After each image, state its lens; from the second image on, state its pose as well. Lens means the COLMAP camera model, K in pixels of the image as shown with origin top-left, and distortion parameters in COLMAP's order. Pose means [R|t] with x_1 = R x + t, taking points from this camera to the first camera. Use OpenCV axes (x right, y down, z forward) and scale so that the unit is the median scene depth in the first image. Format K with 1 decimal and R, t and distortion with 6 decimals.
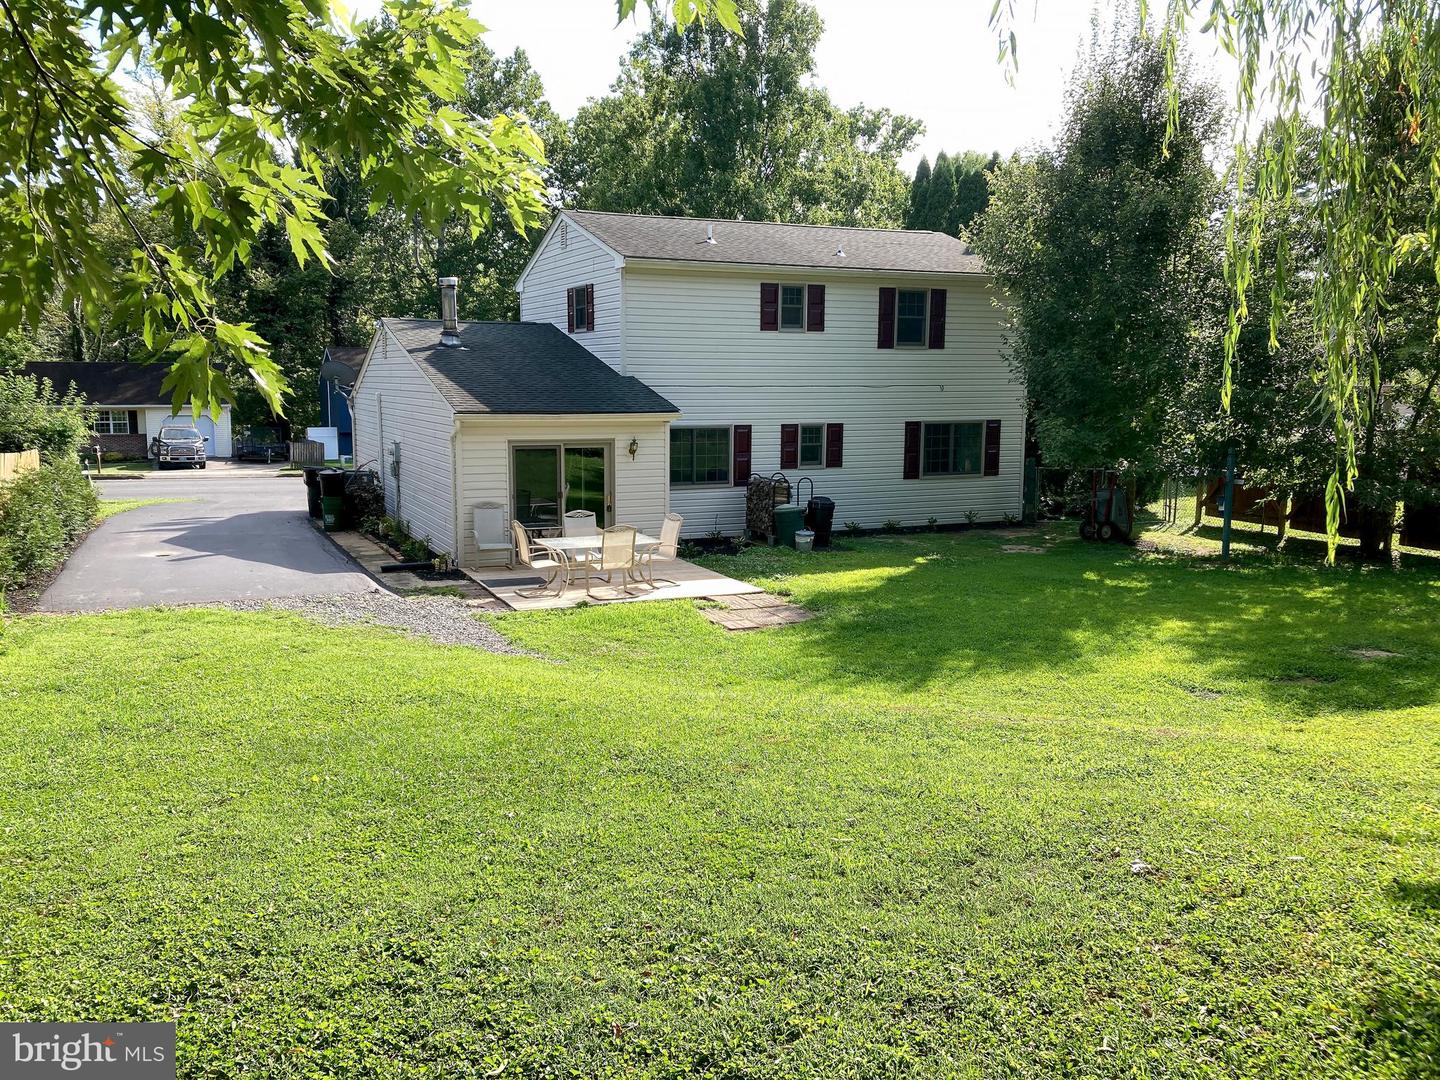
lens RADIAL K [[1185.8, 0, 710.2], [0, 1185.8, 541.5], [0, 0, 1]] dist [0.099525, -0.182448]
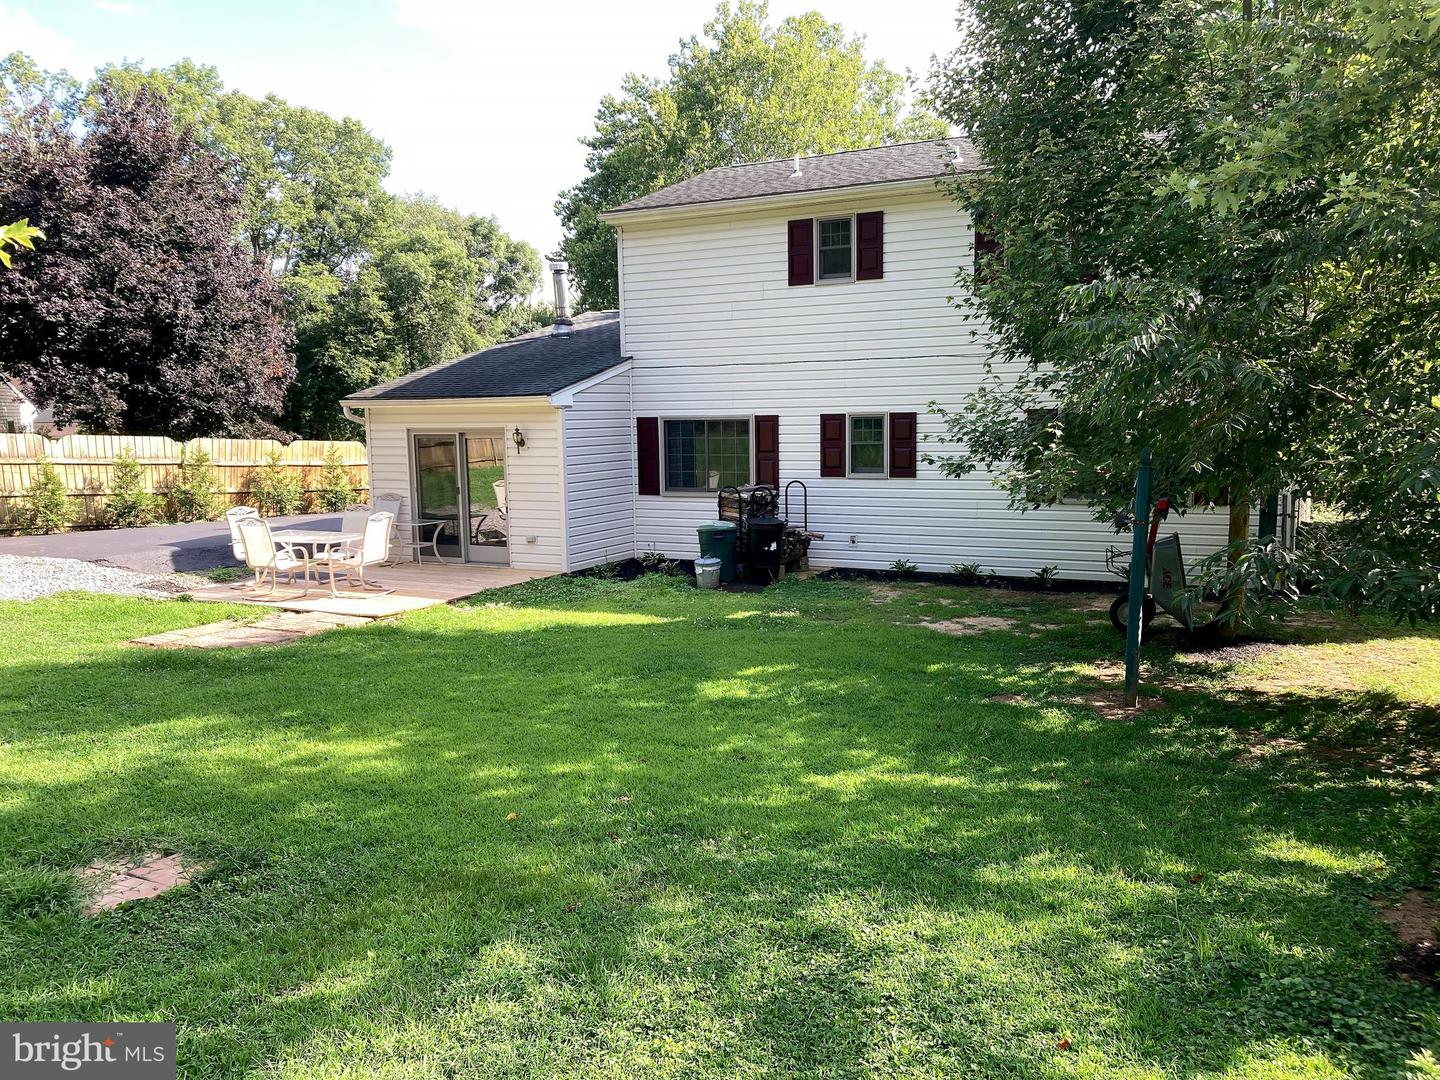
lens RADIAL K [[1185.8, 0, 710.2], [0, 1185.8, 541.5], [0, 0, 1]] dist [0.099525, -0.182448]
pose [[0.607480, 0.074295, -0.790853, 0.589146], [-0.088411, 0.995754, 0.025633, -0.034509], [0.789400, 0.054348, 0.611469, 0.508604]]
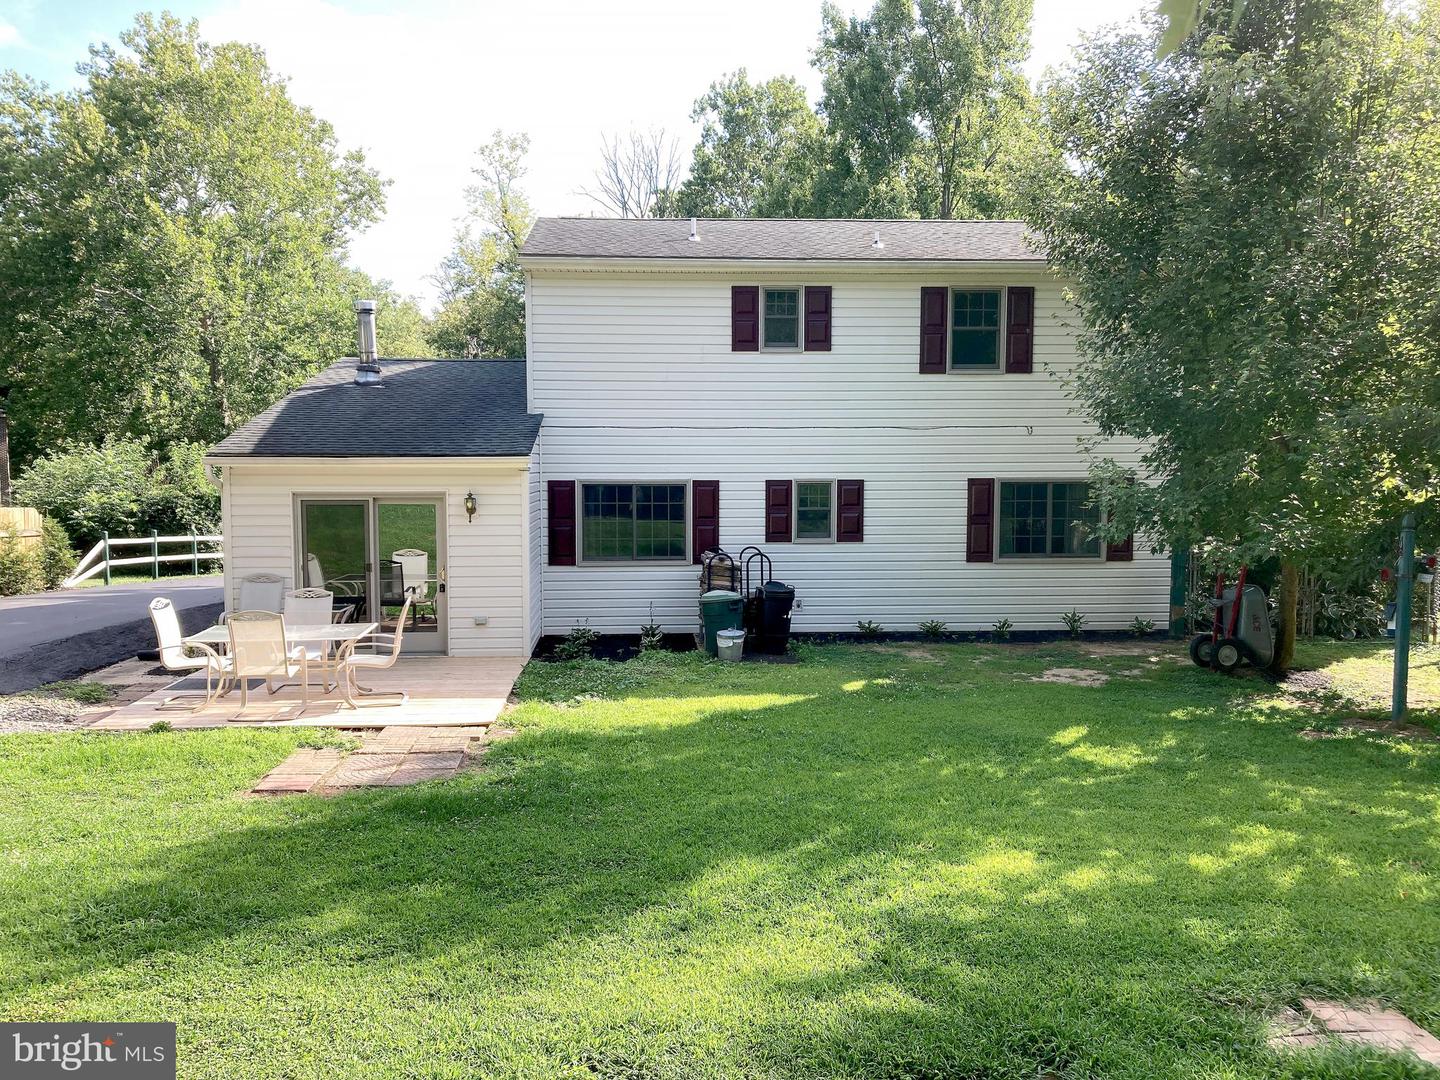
lens RADIAL K [[1185.8, 0, 710.2], [0, 1185.8, 541.5], [0, 0, 1]] dist [0.099525, -0.182448]
pose [[0.935767, 0.019155, -0.352097, 0.279995], [-0.043724, 0.997121, -0.061958, -0.015749], [0.349897, 0.073373, 0.933910, 0.318634]]
